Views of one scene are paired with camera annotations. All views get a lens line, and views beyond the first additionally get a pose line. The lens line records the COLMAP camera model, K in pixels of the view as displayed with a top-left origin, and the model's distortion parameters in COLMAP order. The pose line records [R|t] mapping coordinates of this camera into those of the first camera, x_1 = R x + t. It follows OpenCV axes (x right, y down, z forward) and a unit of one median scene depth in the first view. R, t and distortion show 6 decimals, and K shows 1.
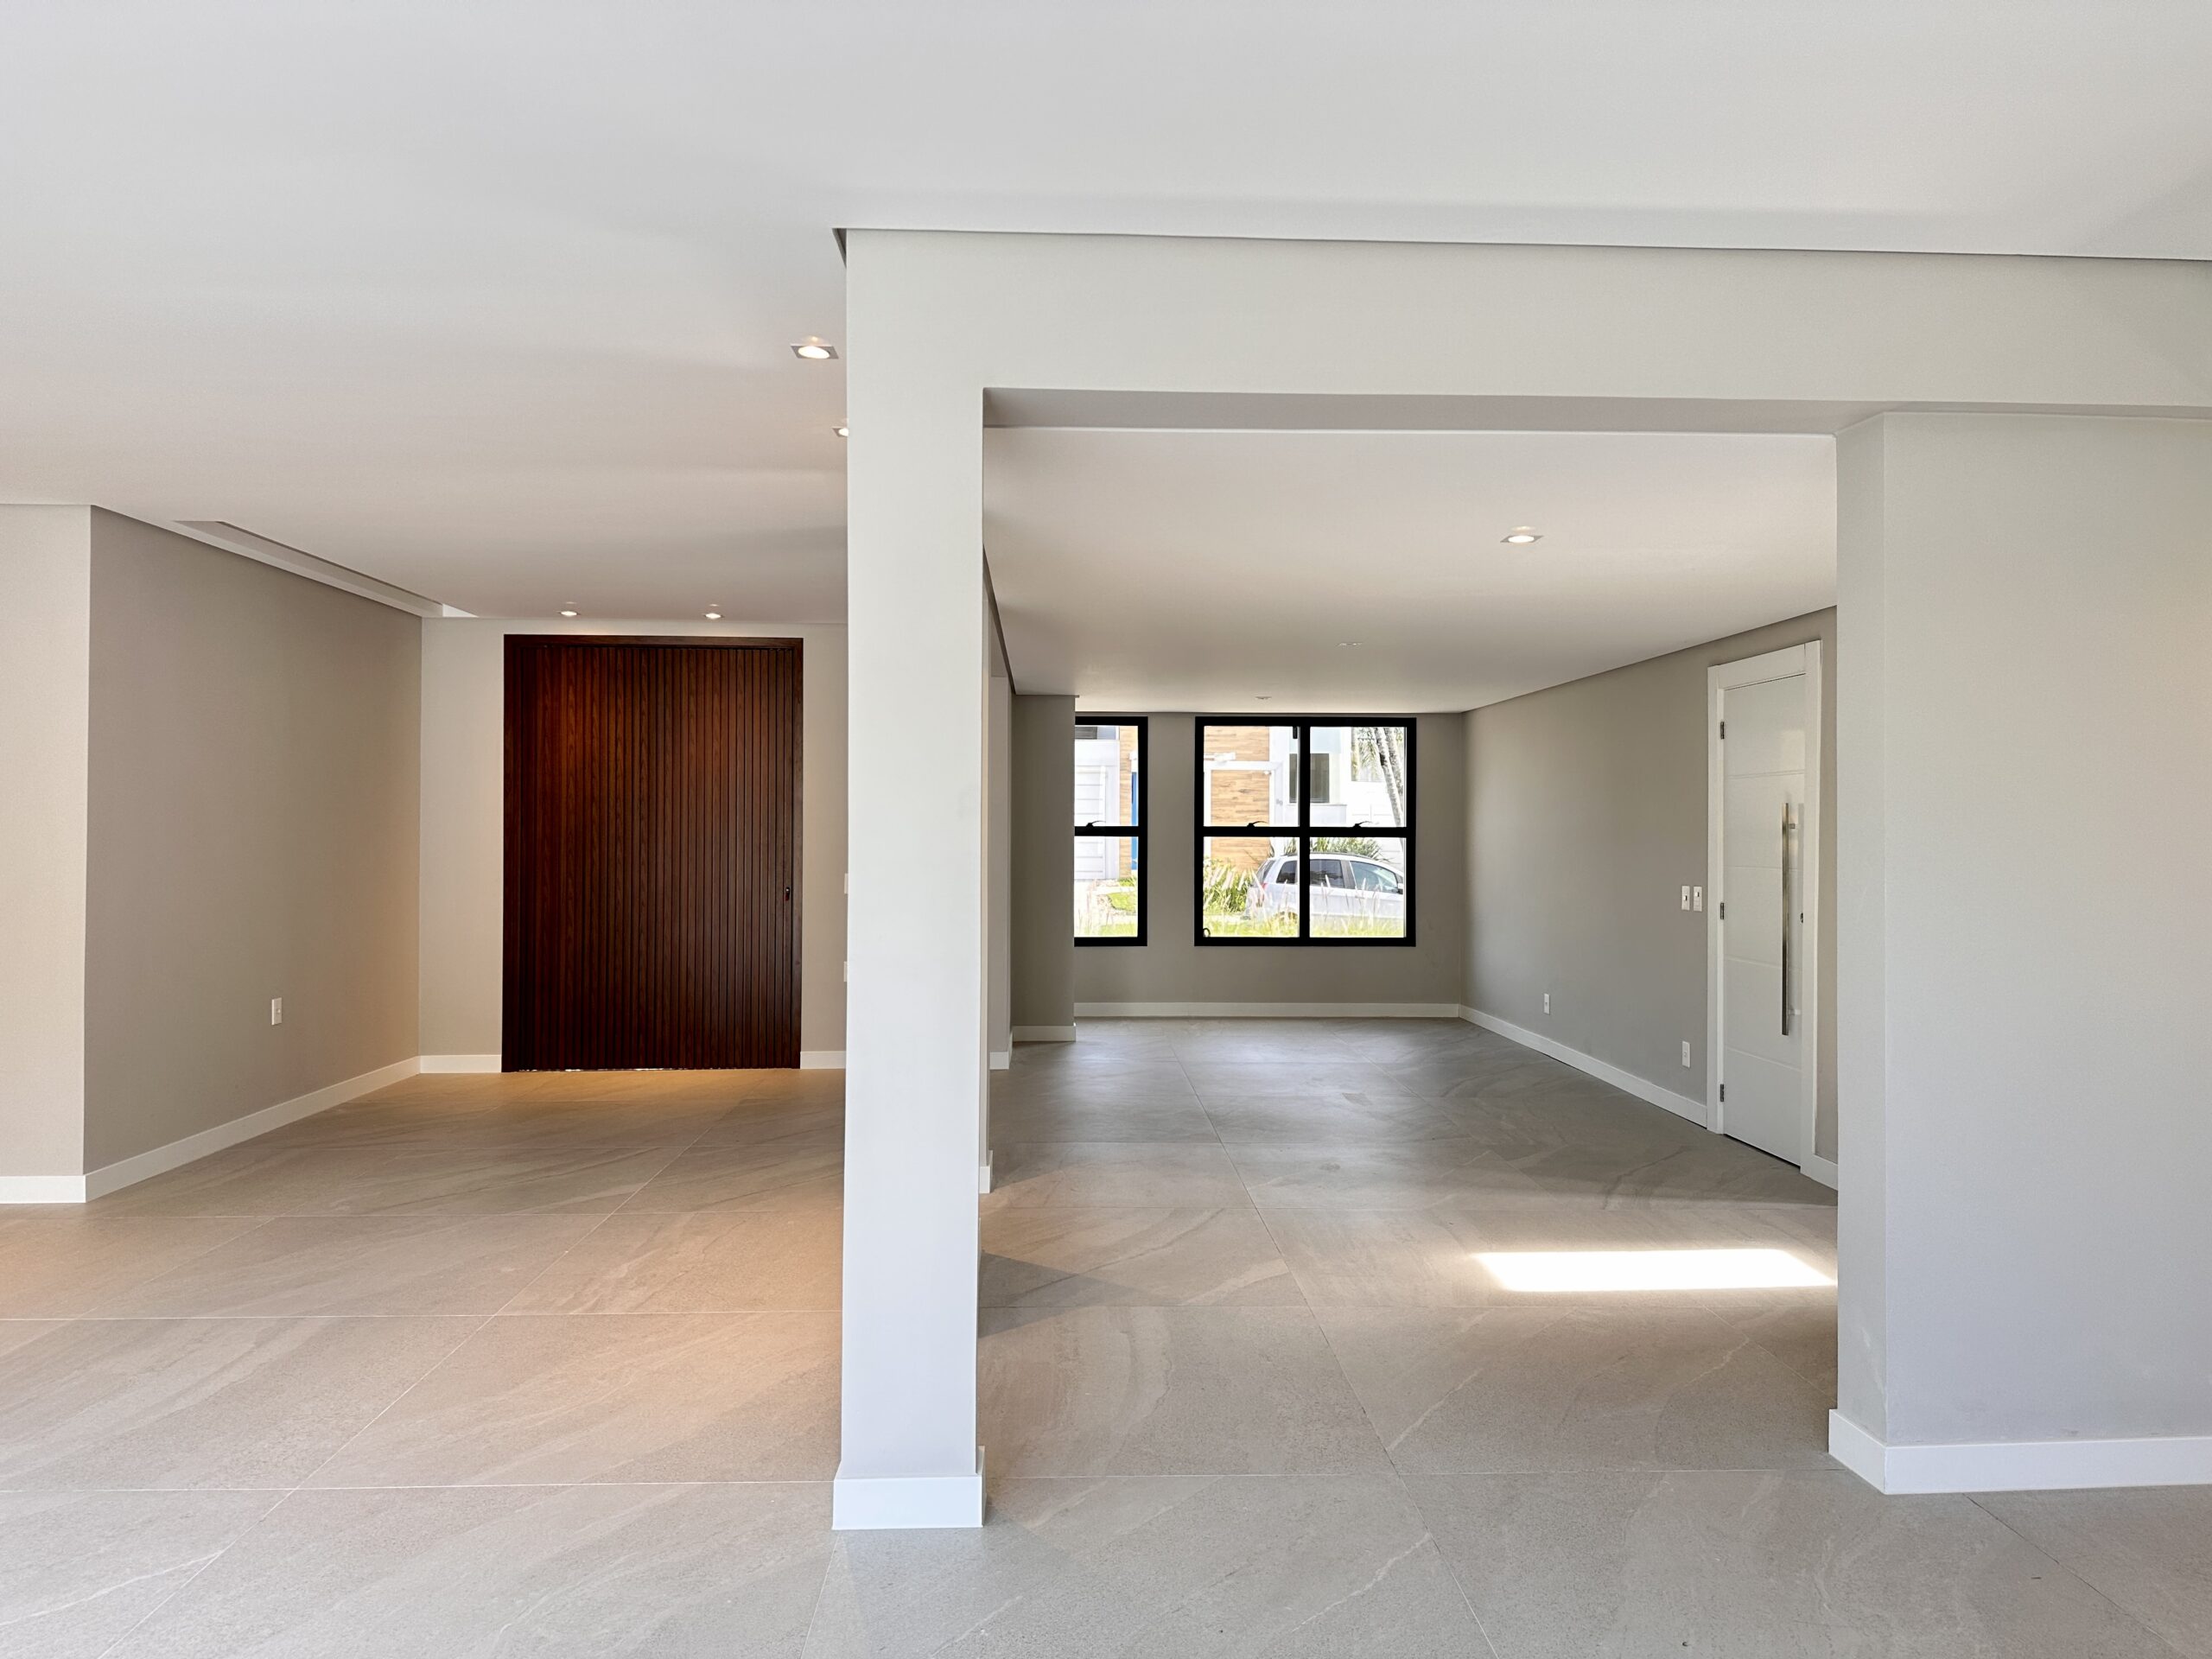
lens RADIAL K [[1540.5, 0, 1106.0], [0, 1540.5, 829.5], [0, 0, 1]] dist [0.055653, -0.059411]
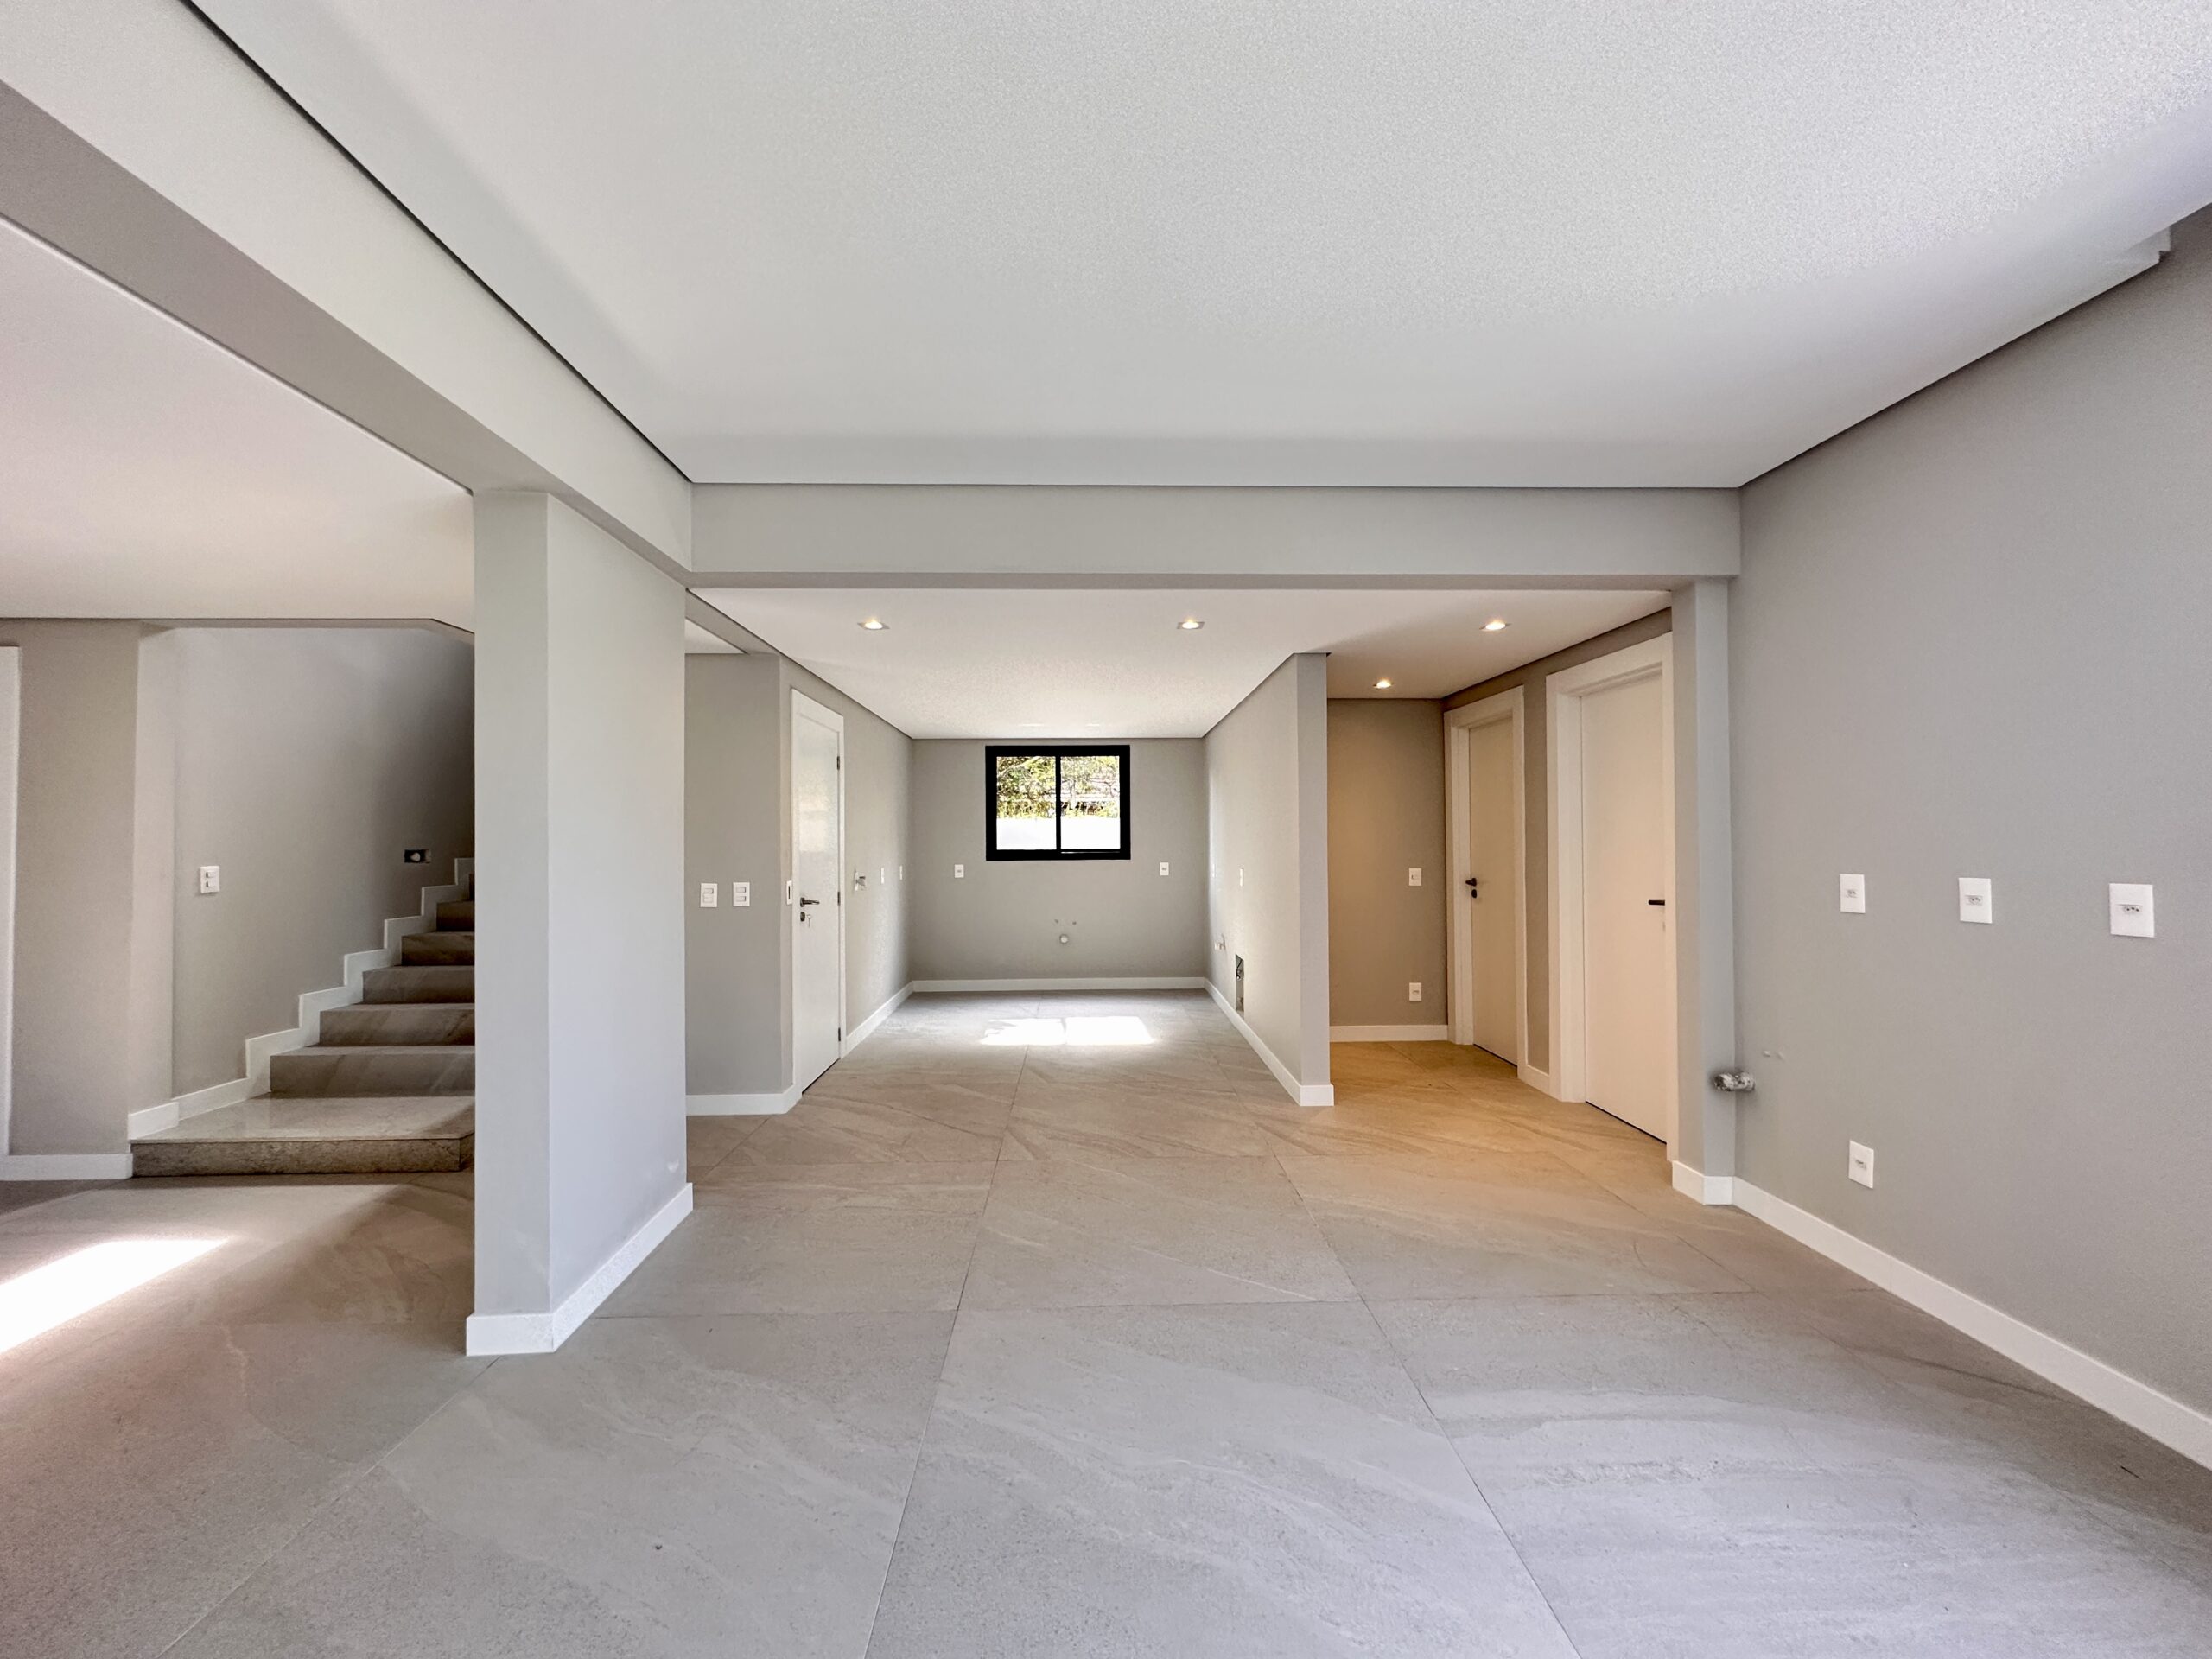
lens RADIAL K [[885.7, 0, 1110.5], [0, 885.7, 834.3], [0, 0, 1]] dist [-0.000441, -0.000191]
pose [[0.011320, 0.006919, 0.999912, -0.147725], [0.006218, 0.999956, -0.006990, 0.014364], [-0.999917, 0.006297, 0.011276, 0.389332]]
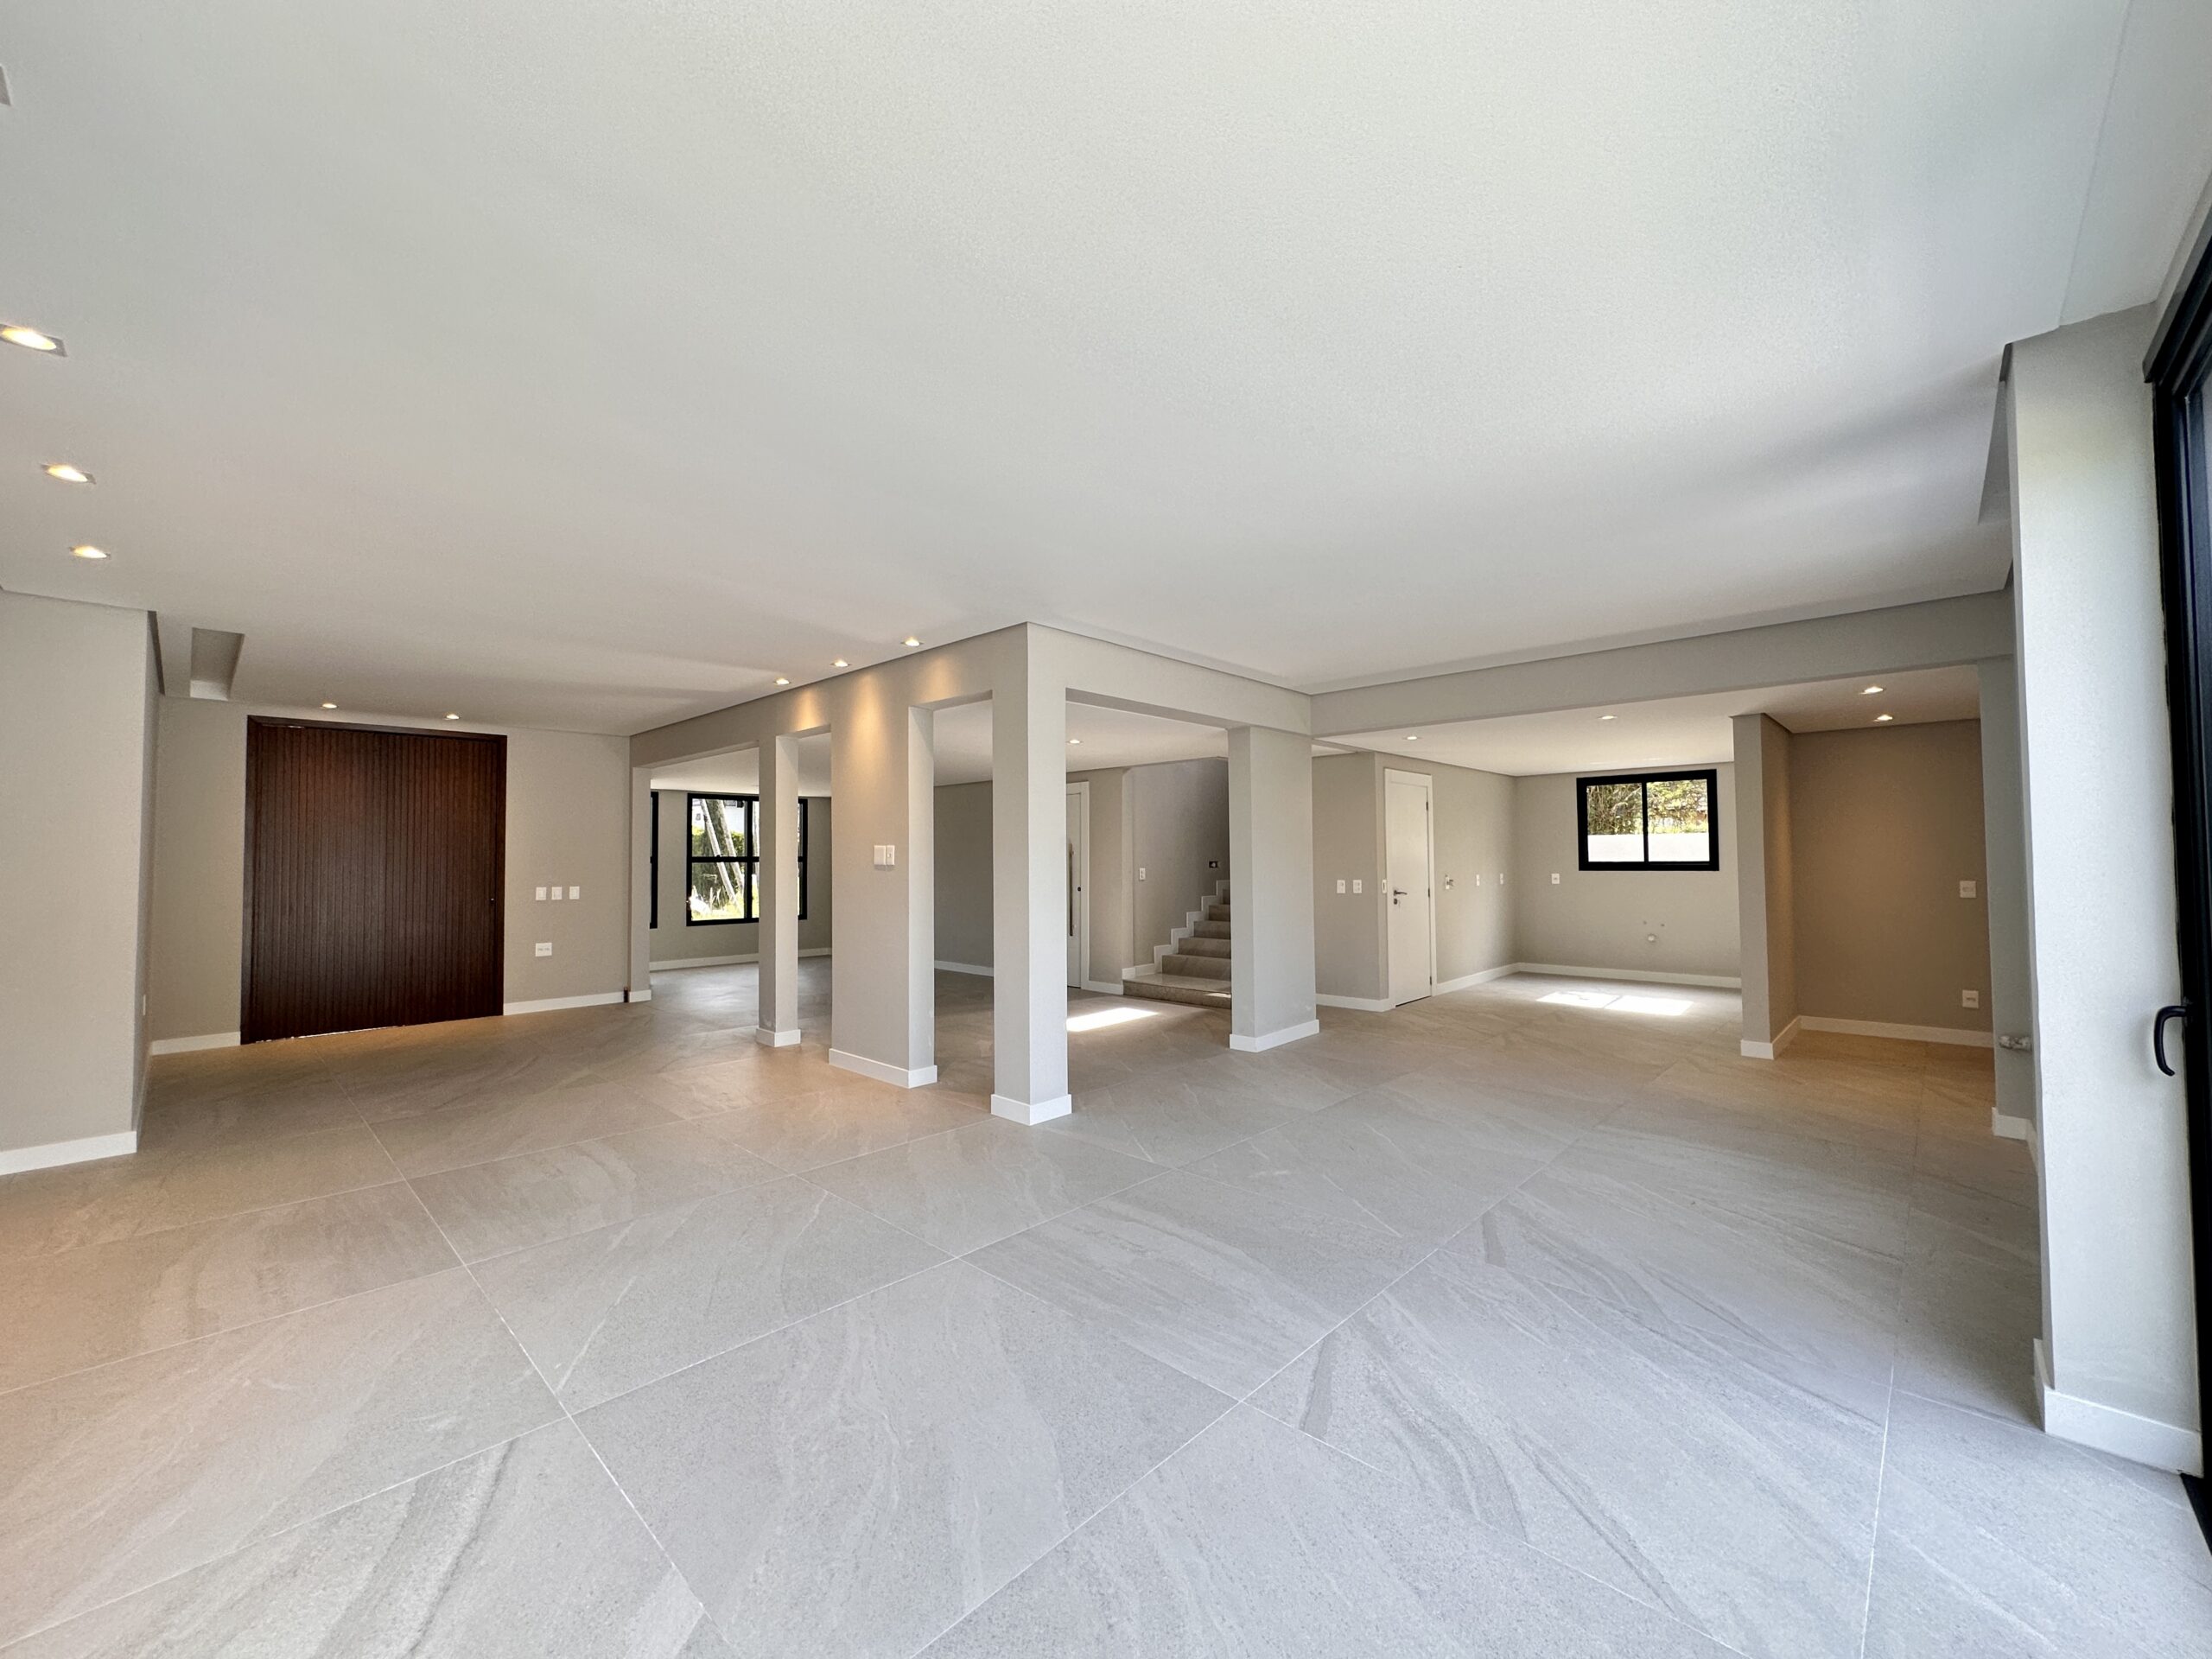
lens RADIAL K [[883.9, 0, 1103.9], [0, 883.9, 824.6], [0, 0, 1]] dist [0.002465, 0.000081]
pose [[0.718722, 0.018164, 0.695060, -0.743714], [0.010208, 0.999275, -0.036670, 0.007801], [-0.695223, 0.033450, 0.718016, -0.095327]]
